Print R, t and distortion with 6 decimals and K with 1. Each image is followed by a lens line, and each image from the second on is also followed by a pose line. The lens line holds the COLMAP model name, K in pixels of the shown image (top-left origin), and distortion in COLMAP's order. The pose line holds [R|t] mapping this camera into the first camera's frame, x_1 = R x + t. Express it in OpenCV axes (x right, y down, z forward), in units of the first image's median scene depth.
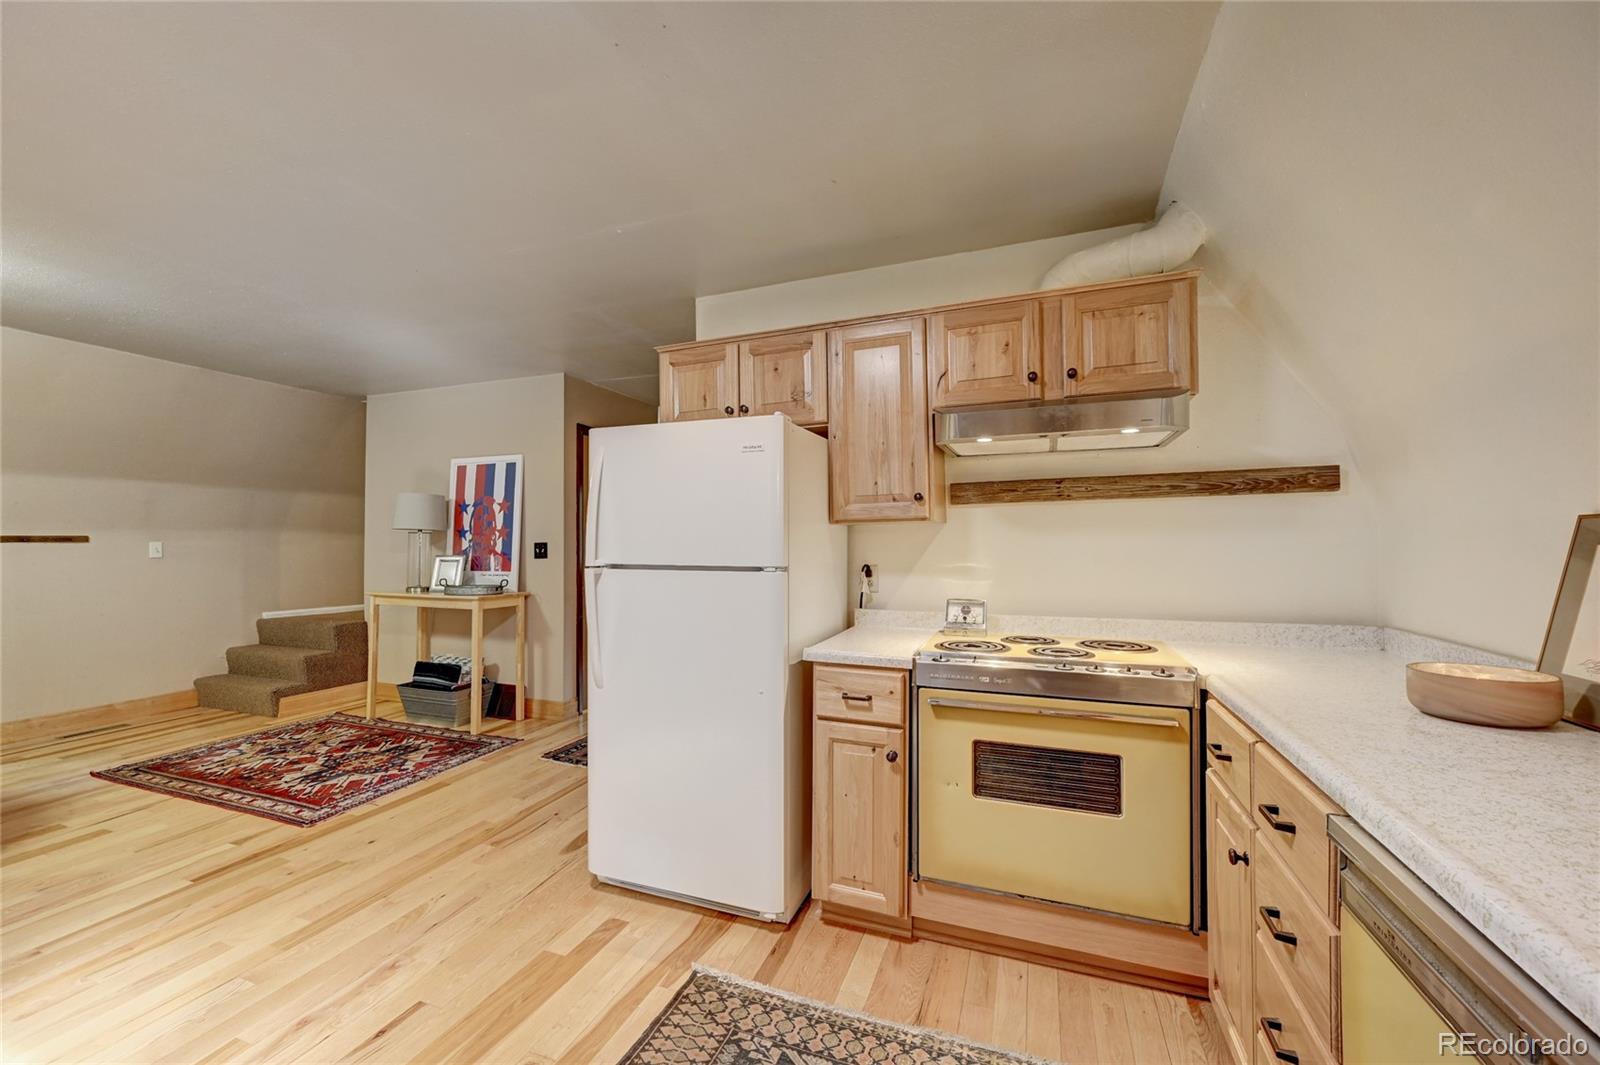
lens RADIAL K [[629.8, 0, 799.4], [0, 629.8, 537.1], [0, 0, 1]] dist [-0.002393, 0.000361]
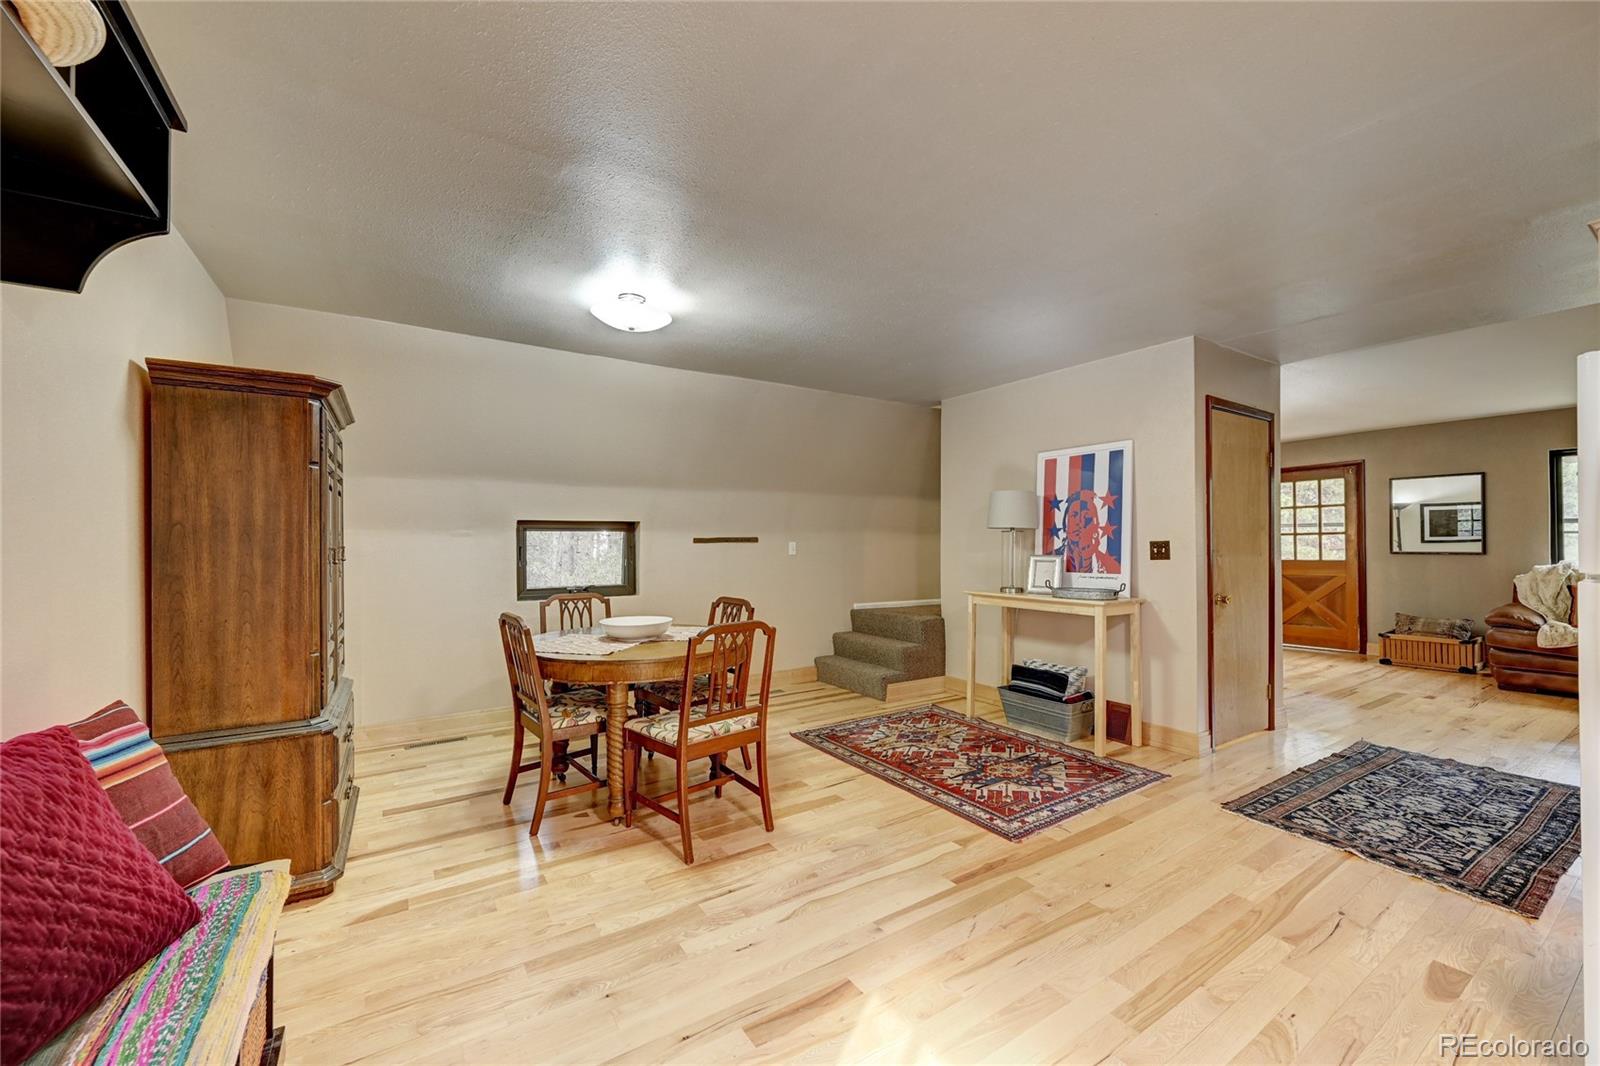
lens RADIAL K [[629.8, 0, 799.4], [0, 629.8, 537.6], [0, 0, 1]] dist [-0.002393, 0.000361]
pose [[0.804248, -0.008101, -0.594239, -0.370909], [0.009714, 0.999953, -0.000485, -0.000302], [0.594215, -0.005382, 0.804288, 0.035726]]
